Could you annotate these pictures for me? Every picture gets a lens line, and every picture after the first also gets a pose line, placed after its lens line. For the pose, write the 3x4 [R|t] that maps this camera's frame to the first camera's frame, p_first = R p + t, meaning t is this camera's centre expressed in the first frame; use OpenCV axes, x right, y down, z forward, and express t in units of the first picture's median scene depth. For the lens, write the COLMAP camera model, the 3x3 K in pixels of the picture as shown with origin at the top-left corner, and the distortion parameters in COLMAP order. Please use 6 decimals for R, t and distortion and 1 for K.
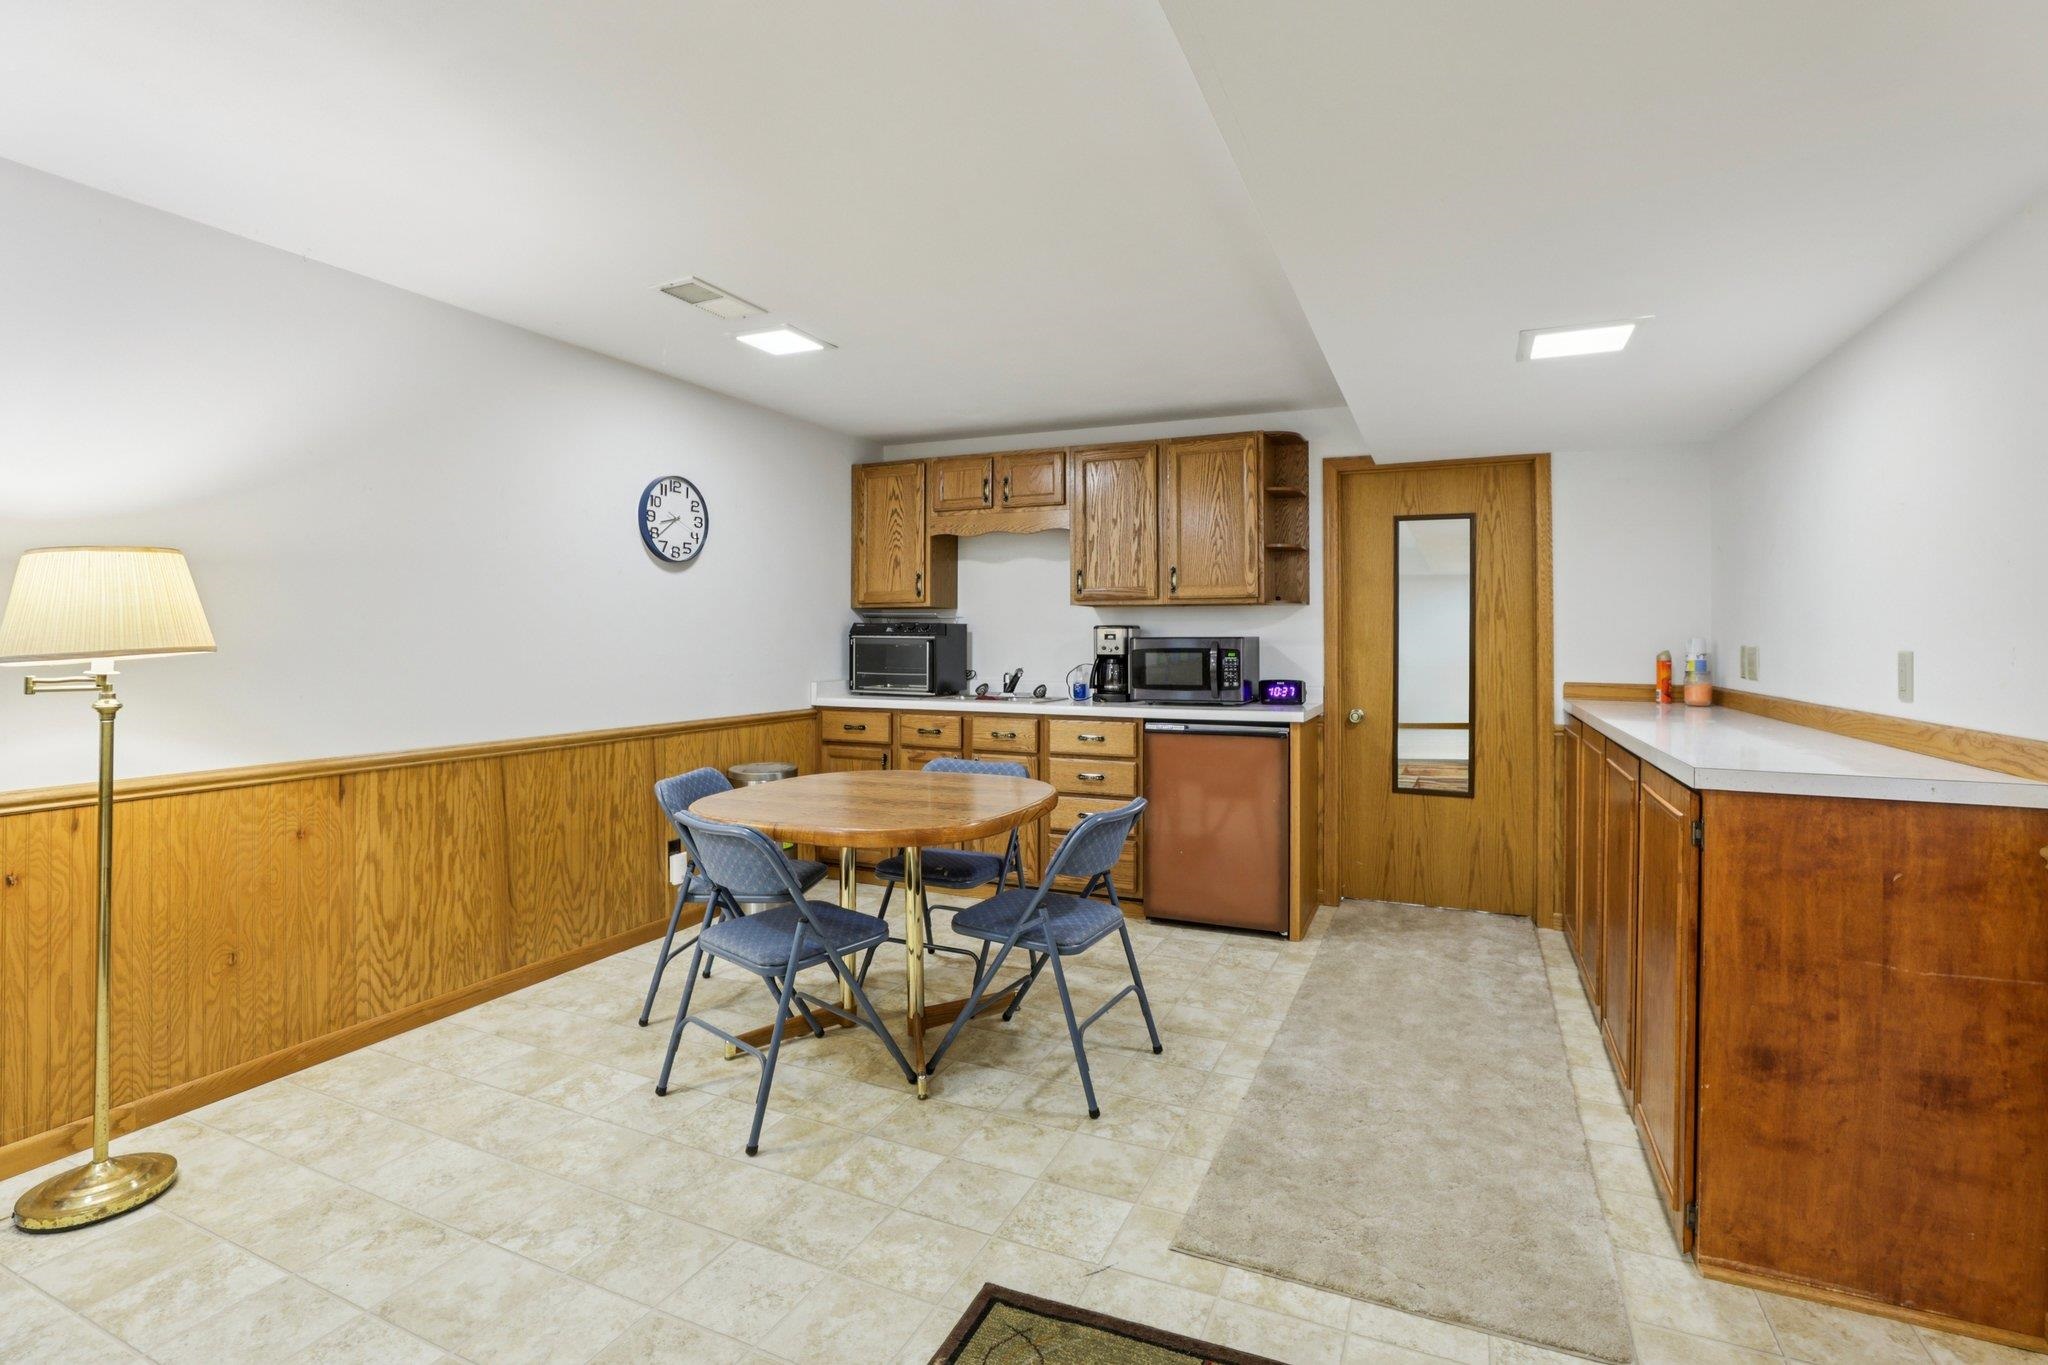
lens RADIAL K [[943.5, 0, 1043.2], [0, 943.5, 635.2], [0, 0, 1]] dist [-0.037409, 0.010319]
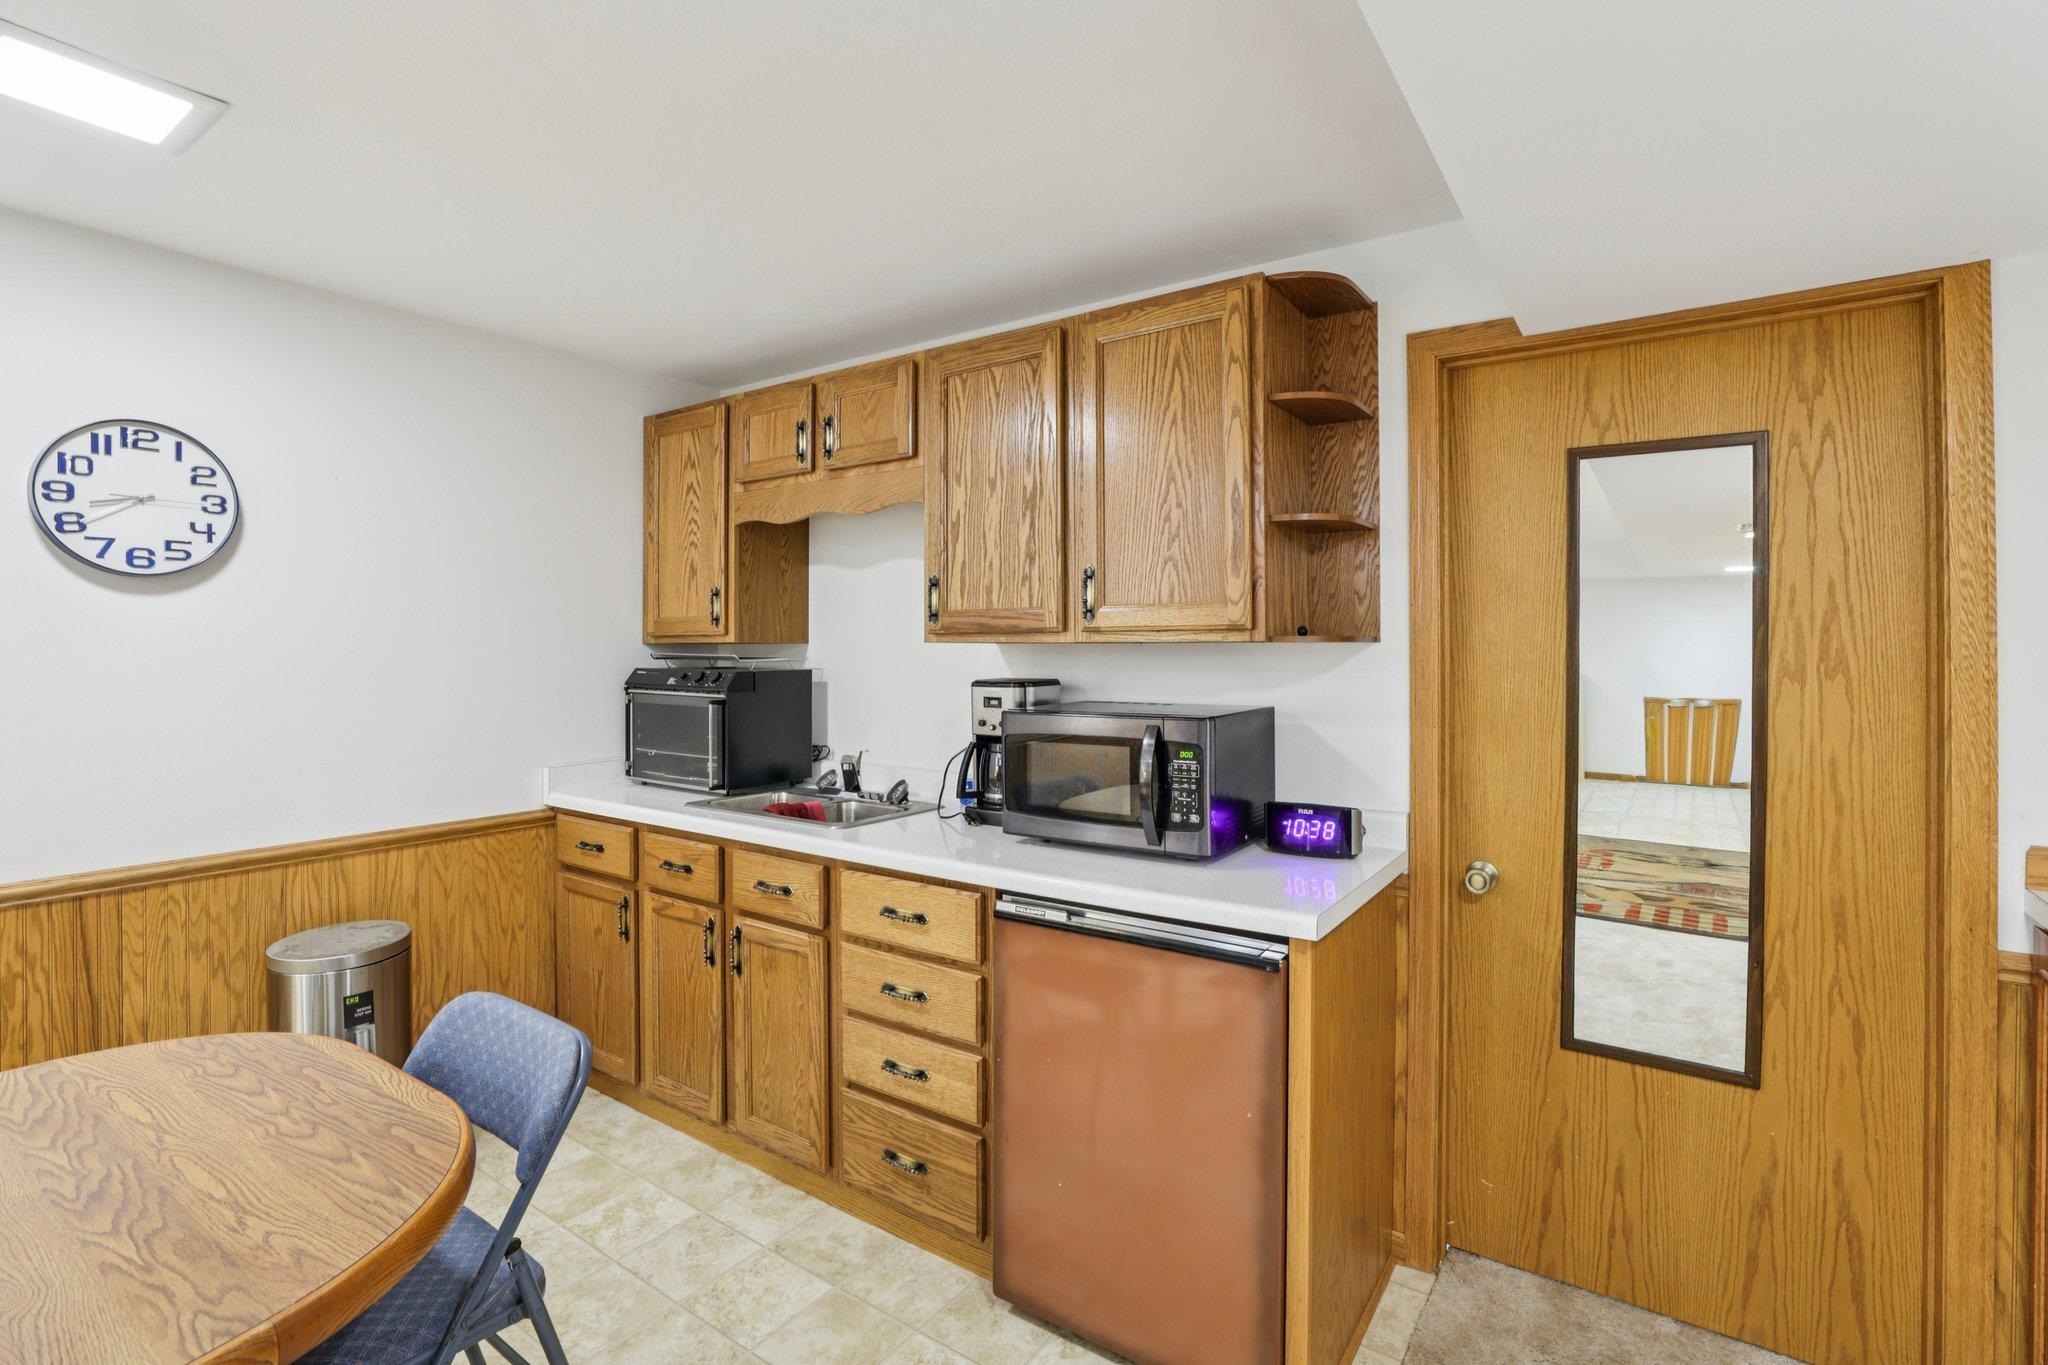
lens RADIAL K [[943.5, 0, 1040.2], [0, 943.5, 652.8], [0, 0, 1]] dist [-0.037409, 0.010319]
pose [[0.983816, -0.002123, -0.179169, 0.212636], [0.004268, 0.999924, 0.011583, -0.035355], [0.179130, -0.012161, 0.983750, 0.531723]]
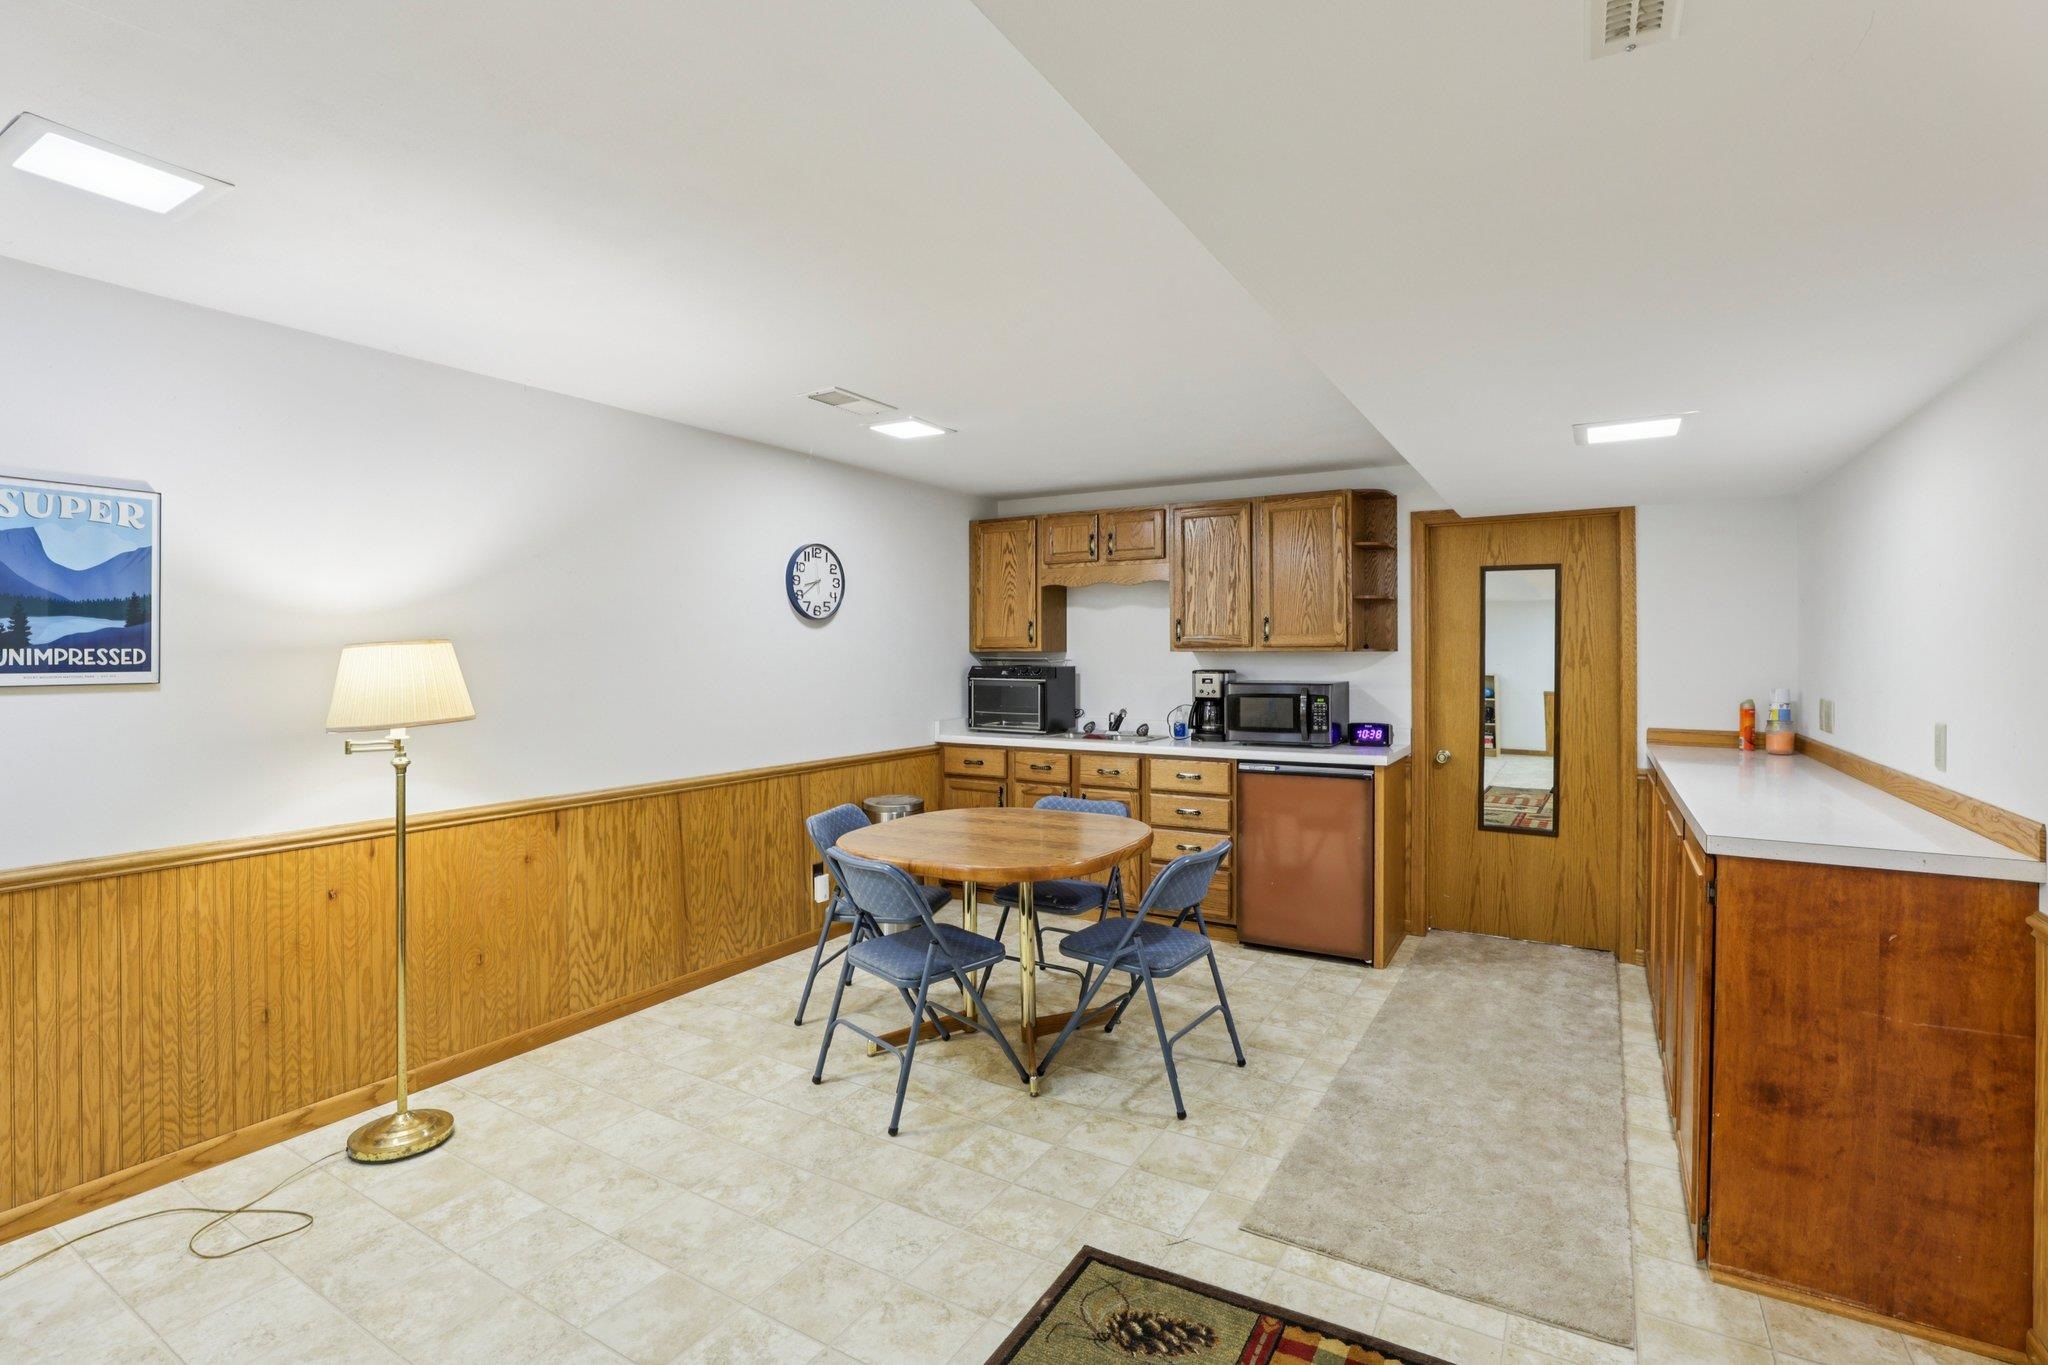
lens RADIAL K [[943.5, 0, 1050.1], [0, 943.5, 661.7], [0, 0, 1]] dist [-0.037409, 0.010319]
pose [[0.993620, -0.003137, -0.112736, 0.015429], [0.004858, 0.999876, 0.014994, -0.040757], [0.112675, -0.015446, 0.993512, -0.096214]]
